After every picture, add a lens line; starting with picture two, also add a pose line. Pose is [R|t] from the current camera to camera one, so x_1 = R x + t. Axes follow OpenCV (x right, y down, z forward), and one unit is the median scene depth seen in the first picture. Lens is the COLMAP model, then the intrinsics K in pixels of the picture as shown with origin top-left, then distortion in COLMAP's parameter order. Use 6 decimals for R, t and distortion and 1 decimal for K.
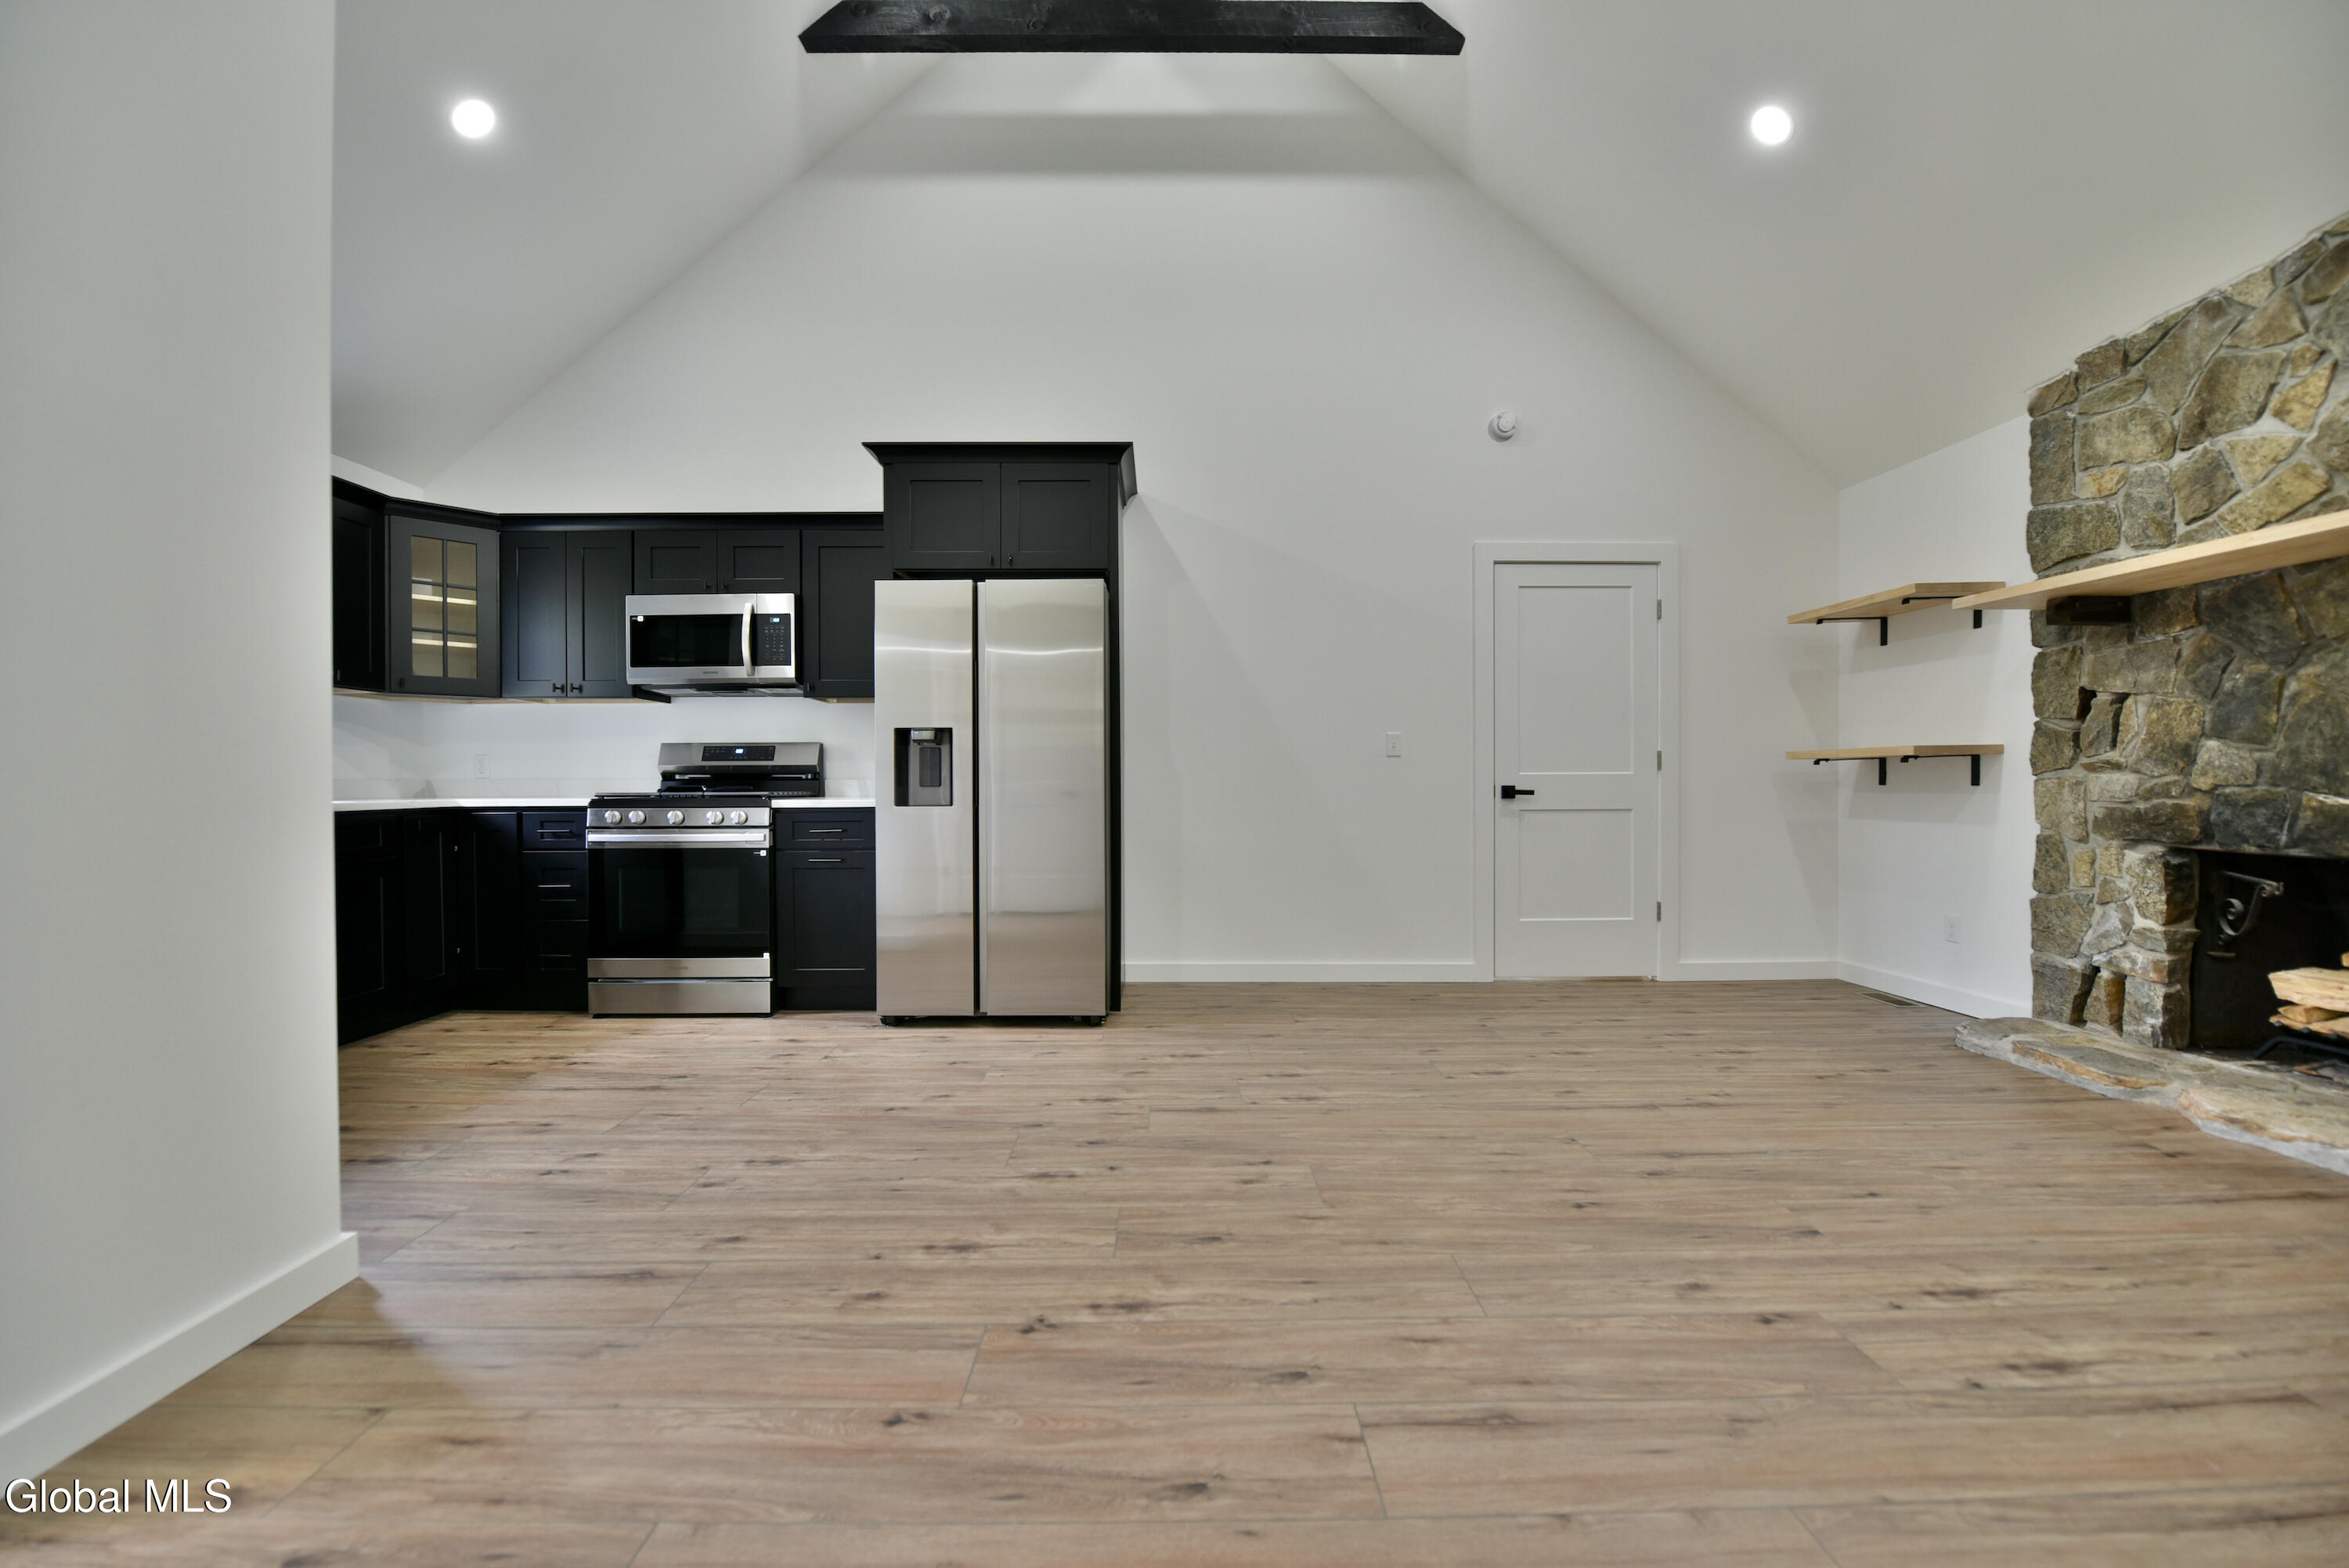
lens RADIAL K [[935.5, 0, 1184.2], [0, 935.5, 788.5], [0, 0, 1]] dist [-0.013139, -0.003520]
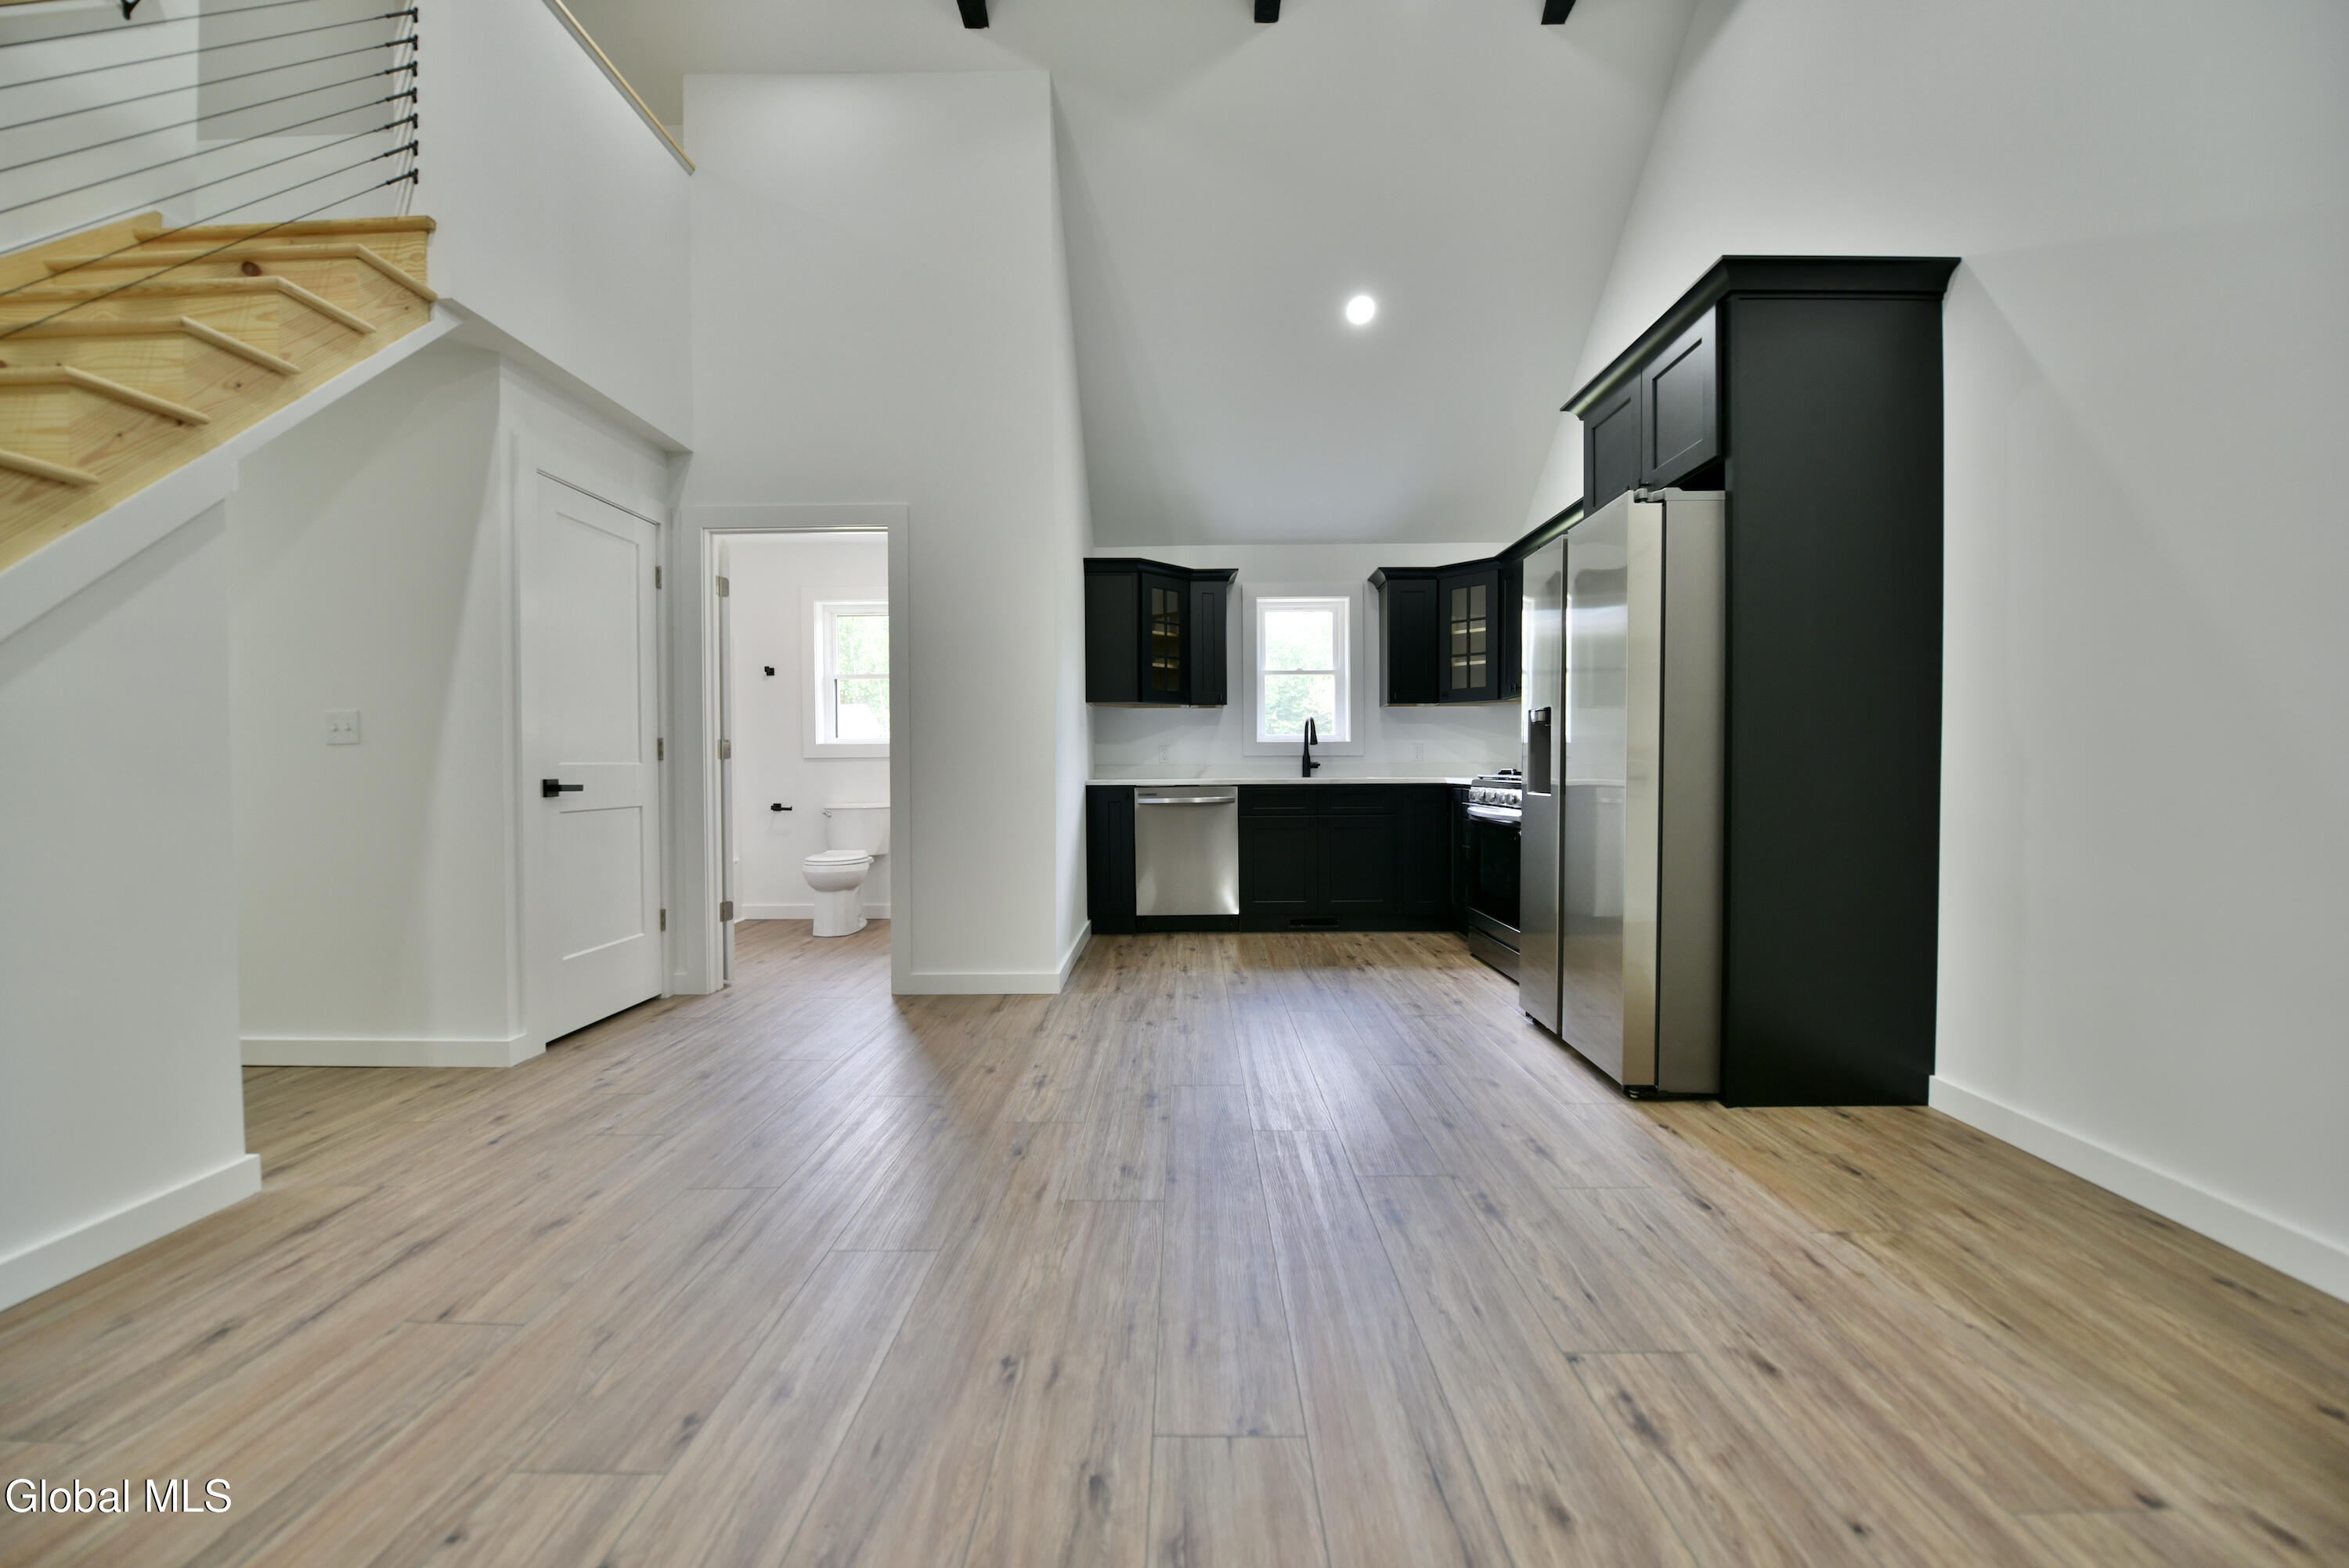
lens RADIAL K [[941.4, 0, 1174.5], [0, 941.4, 788.3], [0, 0, 1]] dist [-0.011876, -0.004834]
pose [[-0.025589, 0.028244, -0.999273, 0.793999], [-0.003683, 0.999591, 0.028348, -0.013345], [0.999666, 0.004405, -0.025474, 0.801189]]
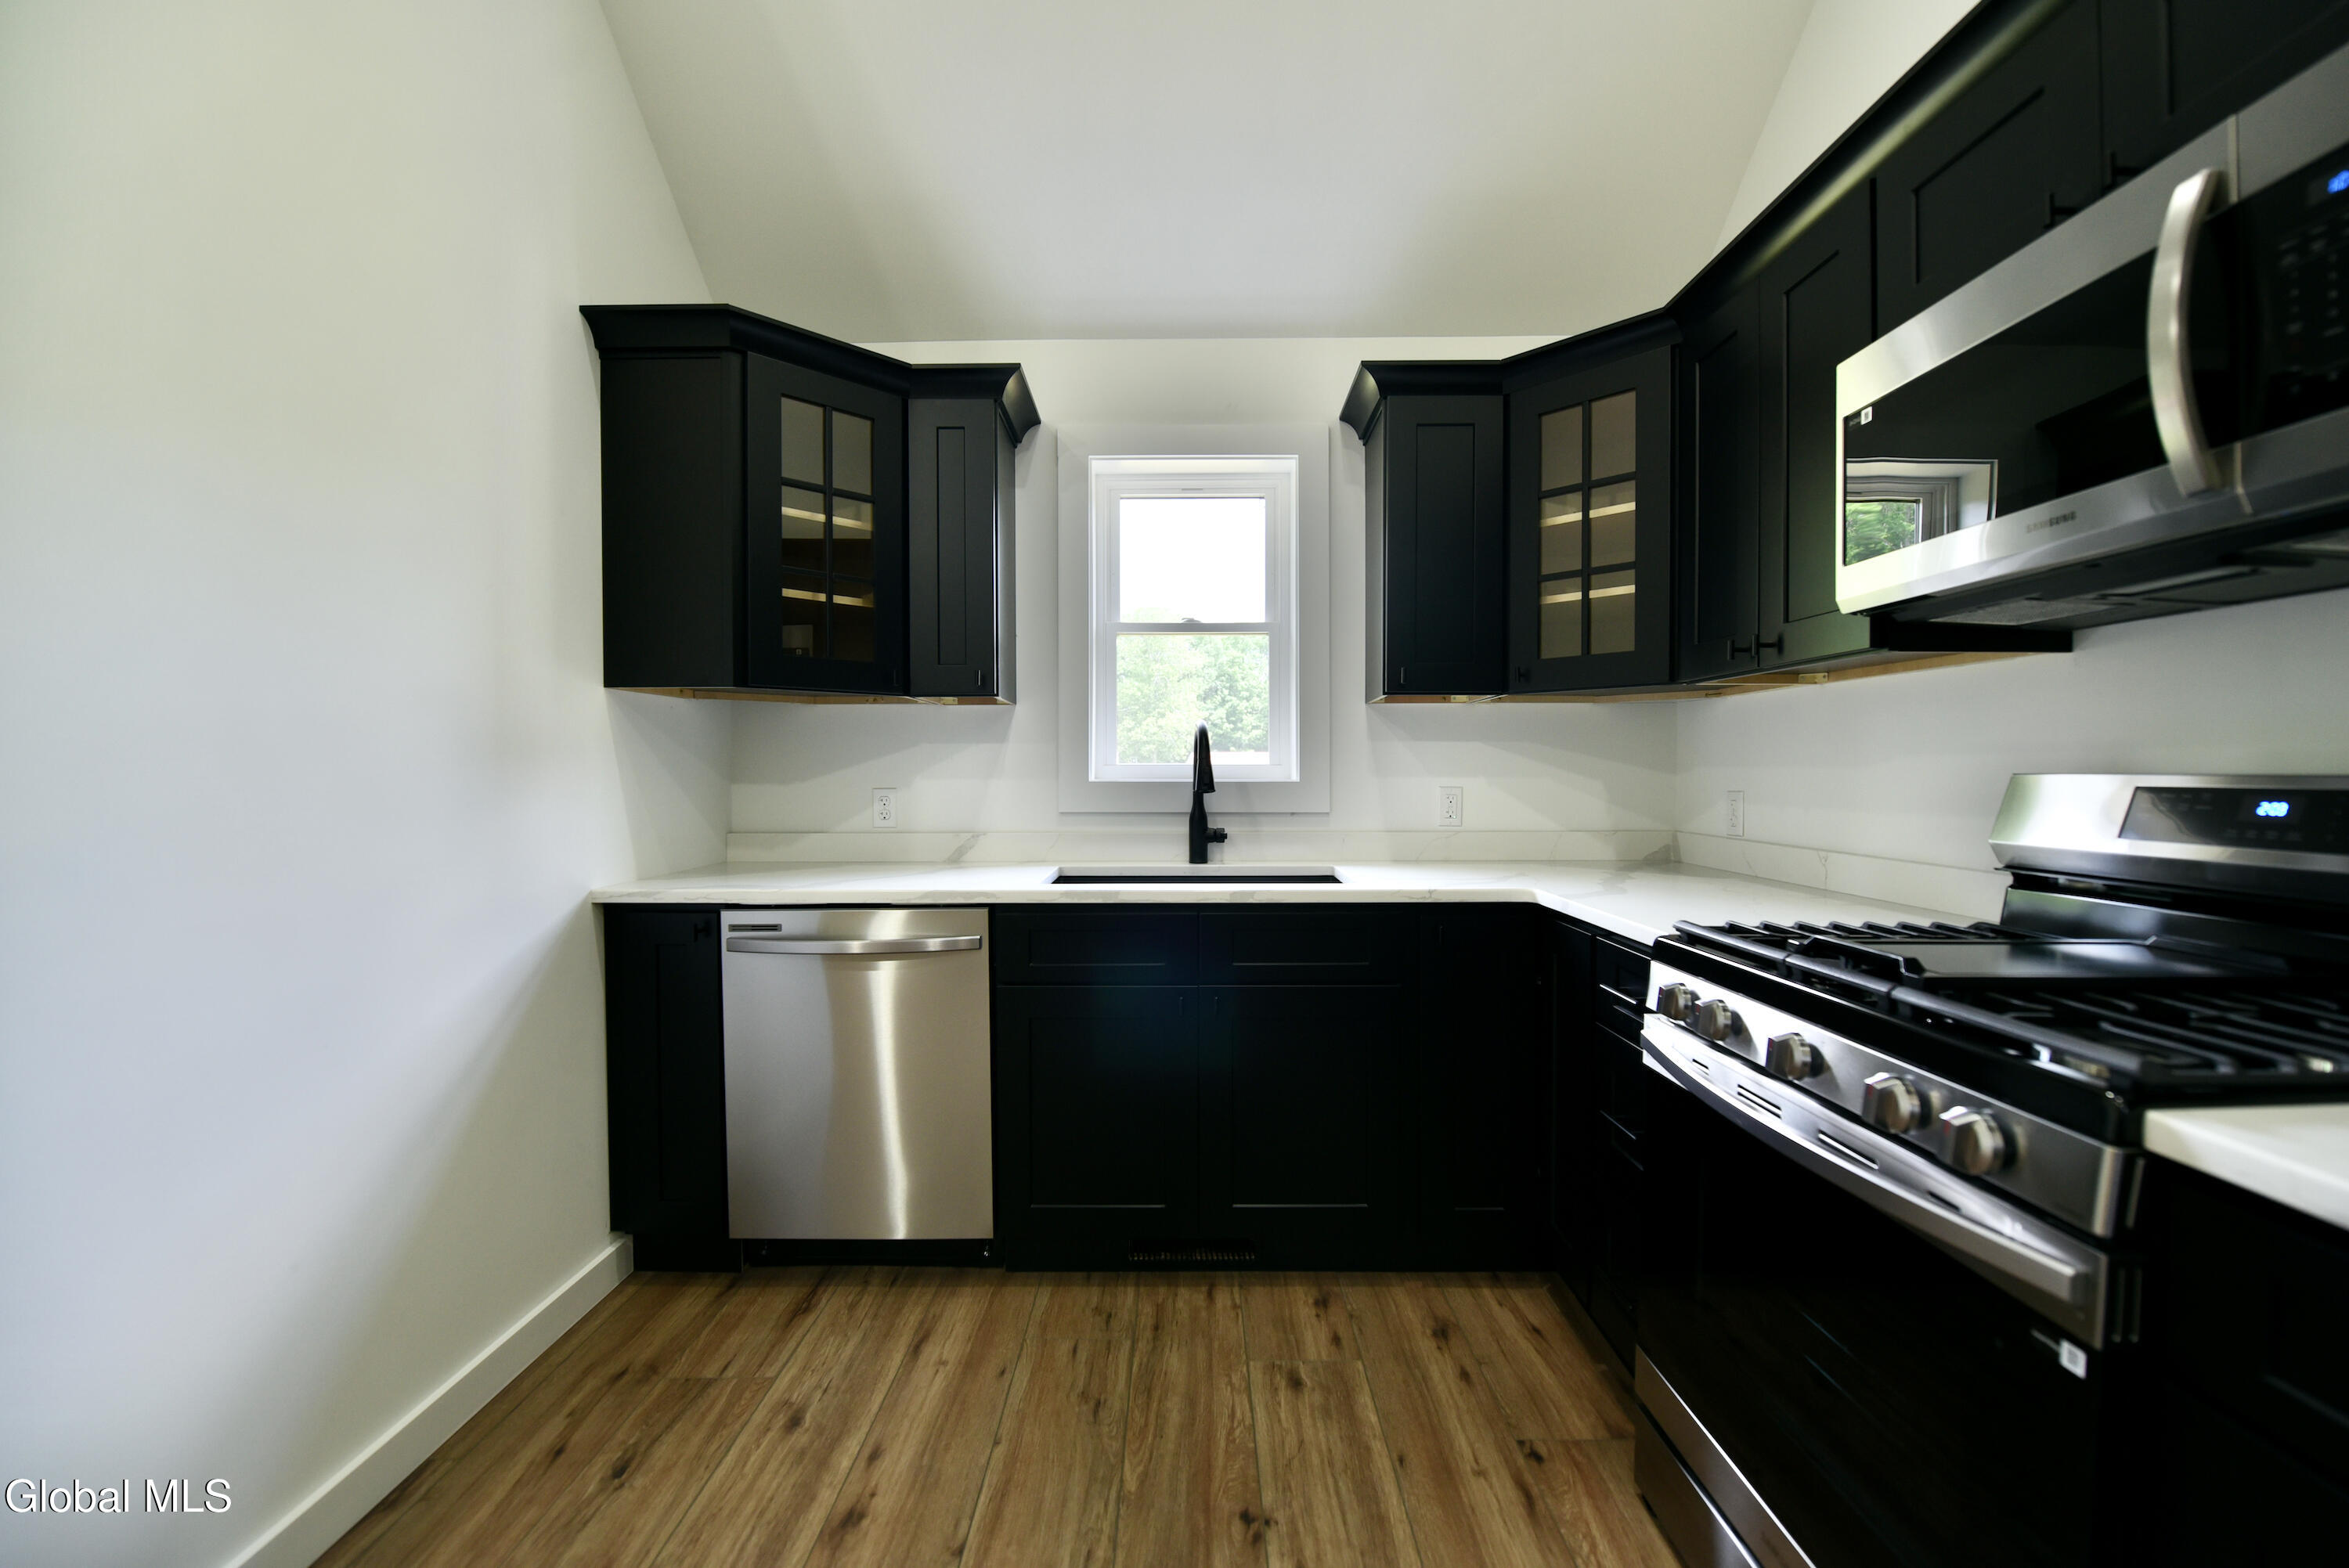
lens RADIAL K [[941.4, 0, 1174.5], [0, 941.4, 788.3], [0, 0, 1]] dist [-0.011876, -0.004834]
pose [[-0.020988, 0.028934, -0.999361, -0.318889], [-0.009804, 0.999527, 0.029144, -0.074906], [0.999732, 0.010409, -0.020694, 1.023222]]
